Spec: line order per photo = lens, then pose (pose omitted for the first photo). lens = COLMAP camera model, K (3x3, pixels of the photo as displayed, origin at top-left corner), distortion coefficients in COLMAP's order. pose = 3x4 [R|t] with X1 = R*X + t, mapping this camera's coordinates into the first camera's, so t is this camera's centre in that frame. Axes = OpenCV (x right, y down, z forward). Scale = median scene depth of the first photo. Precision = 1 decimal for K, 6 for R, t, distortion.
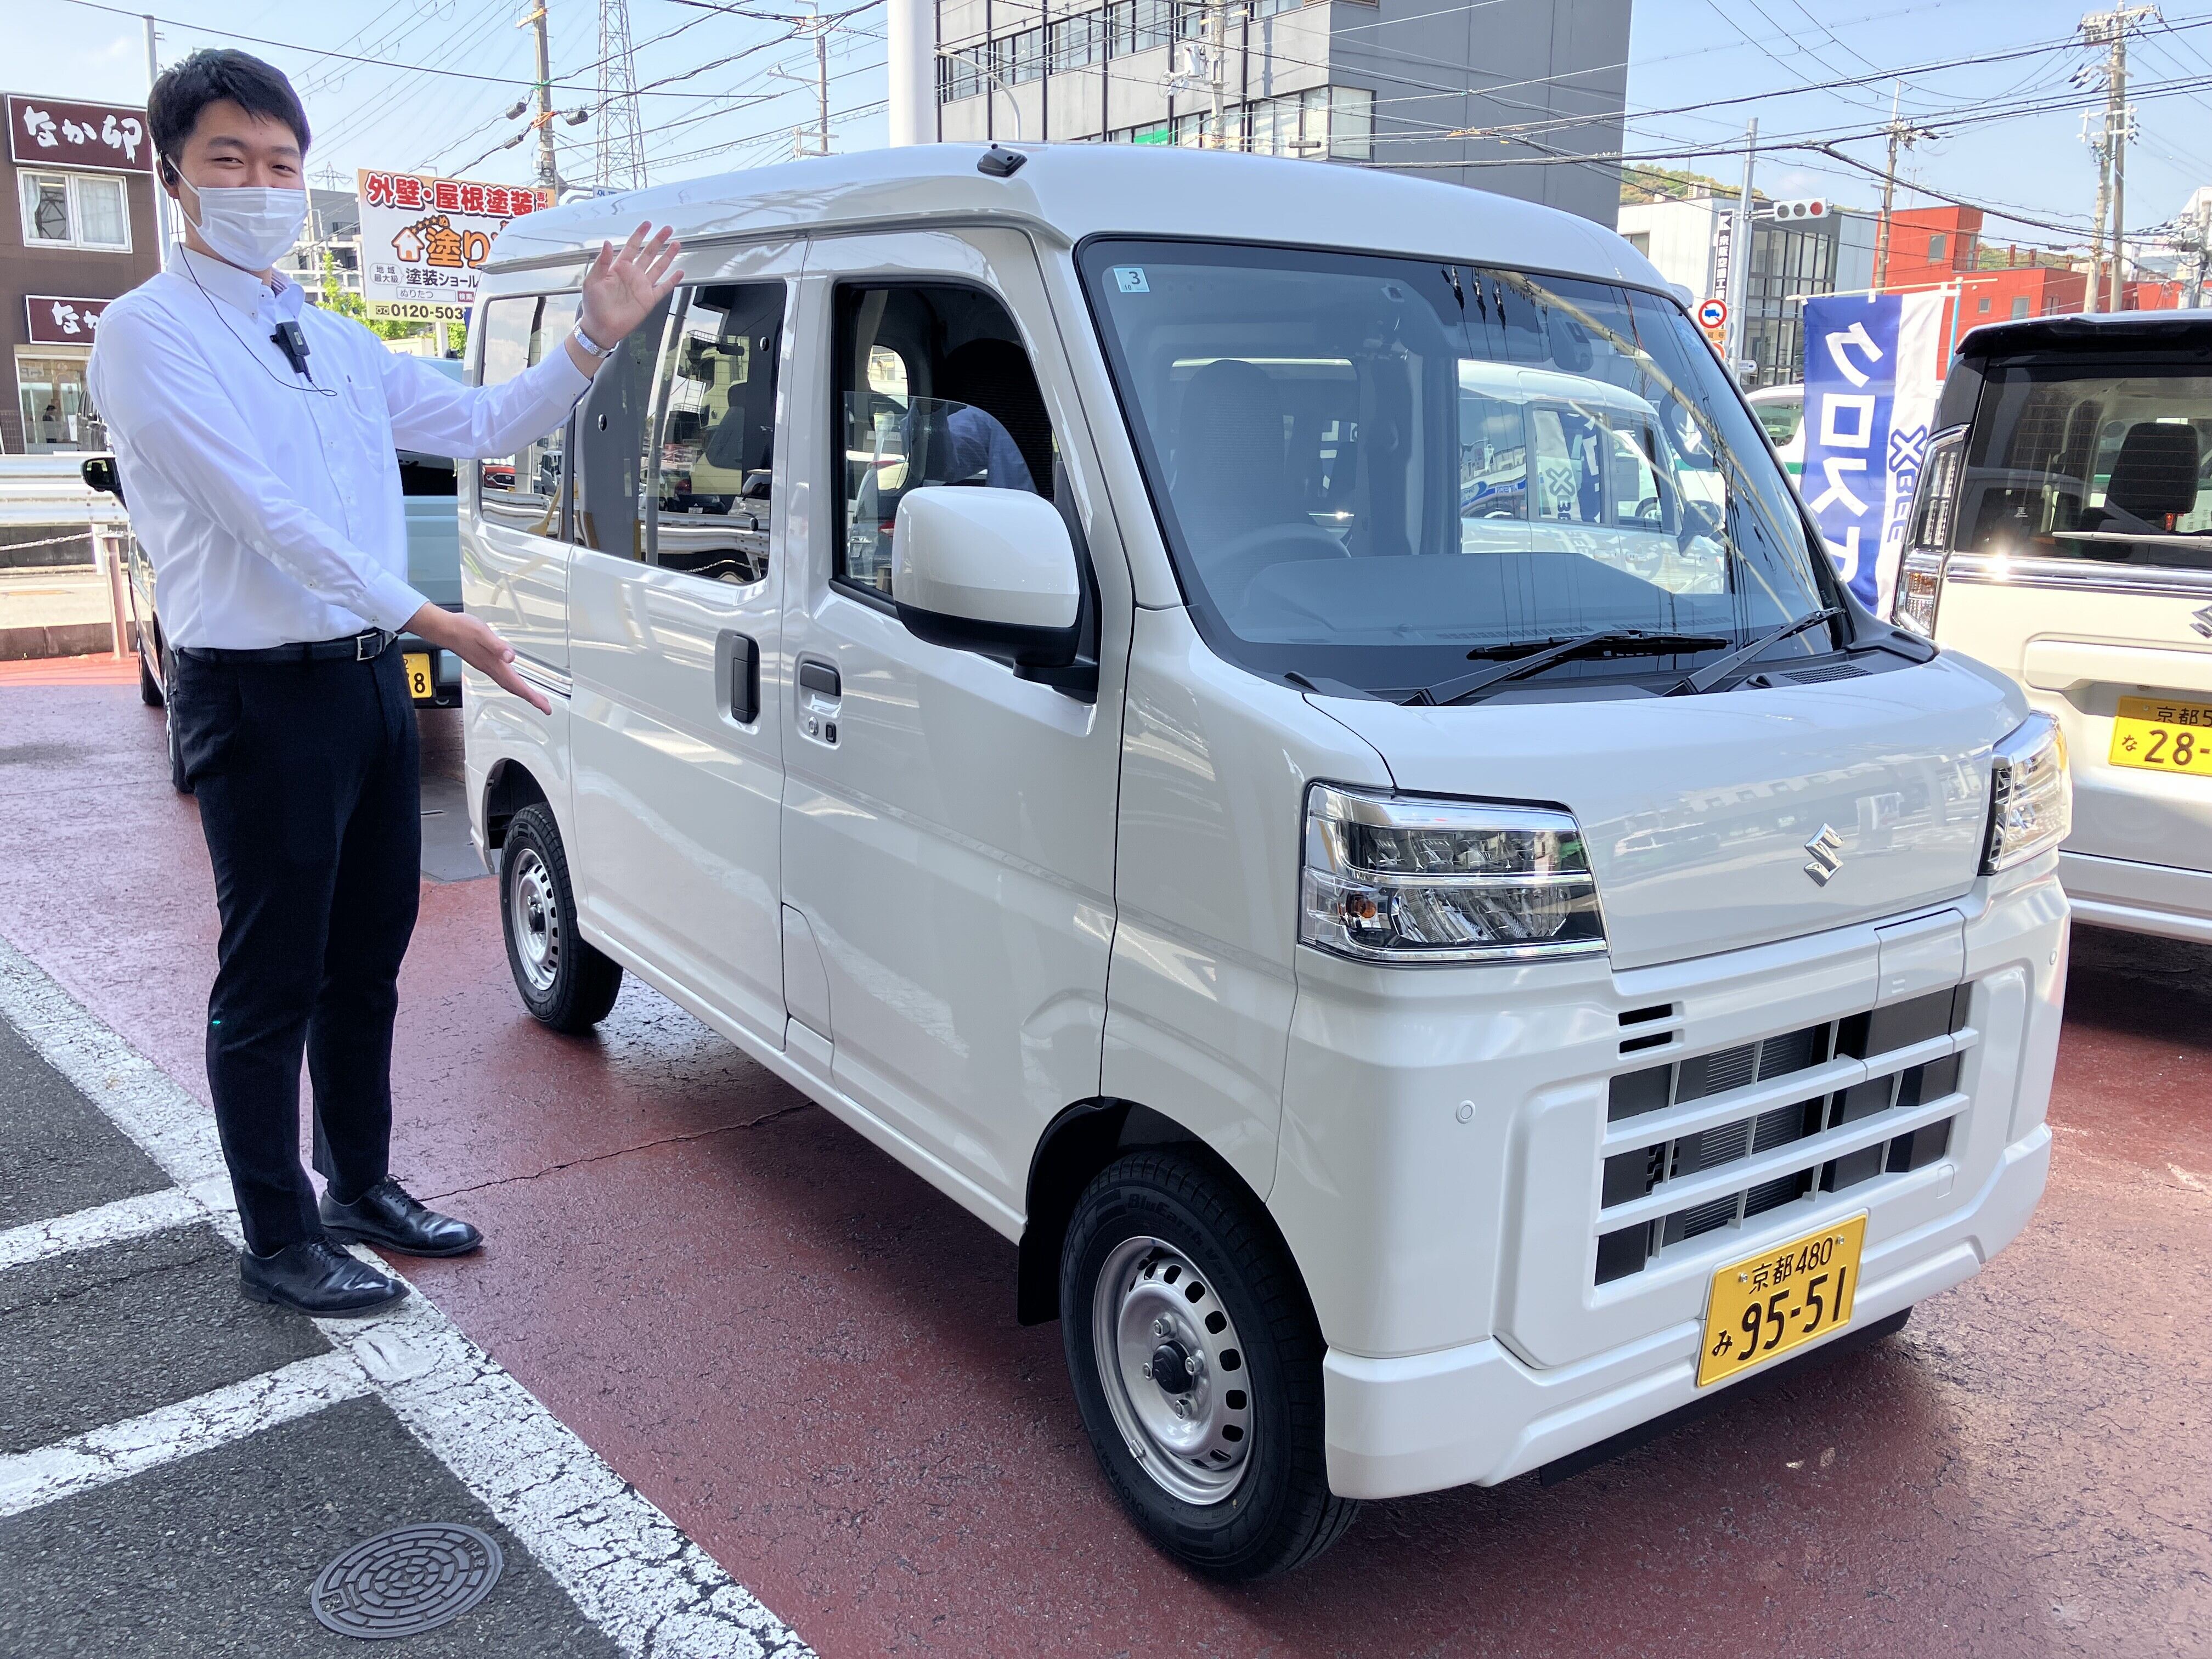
lens RADIAL K [[1830.1, 0, 1109.8], [0, 1830.1, 825.0], [0, 0, 1]] dist [-0.014983, -0.002828]
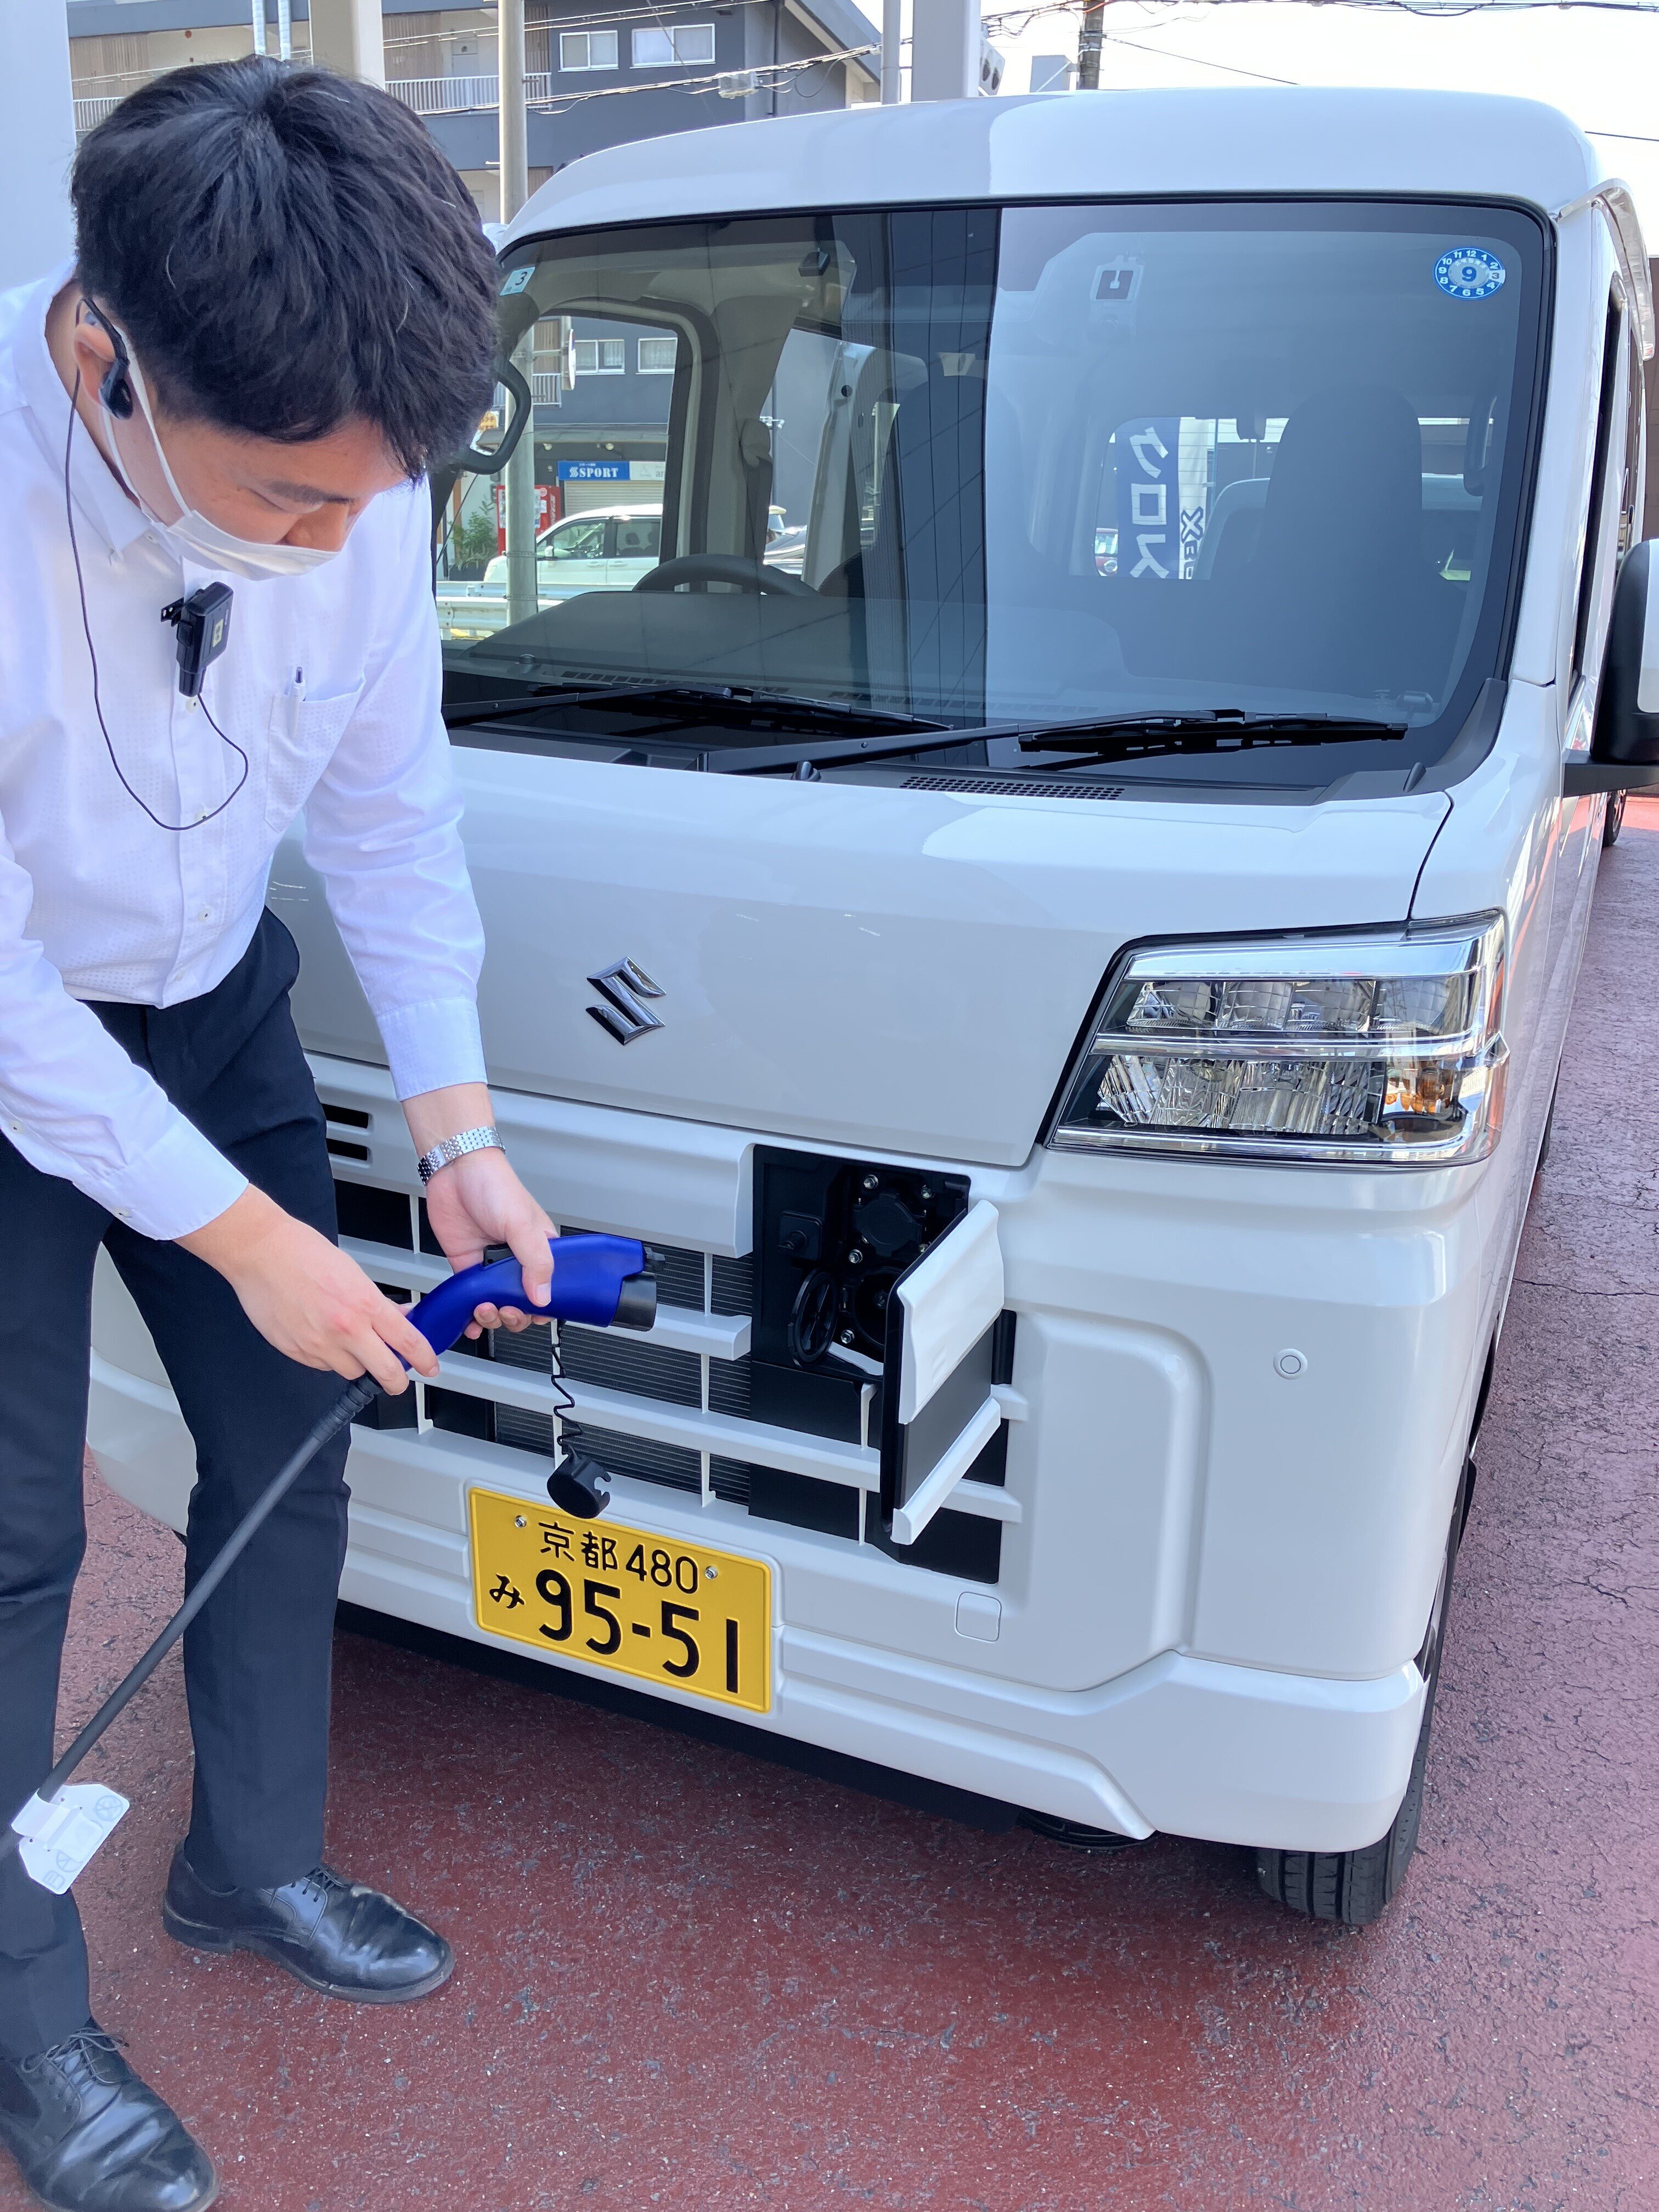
lens RADIAL K [[1830.1, 0, 832.9], [0, 1830.1, 1110.0], [0, 0, 1]] dist [-0.014983, -0.002828]
pose [[0.531208, 0.238171, -0.813076, 0.976641], [-0.201922, 0.967611, 0.151515, -0.063005], [0.822828, 0.083692, 0.562095, 0.639894]]
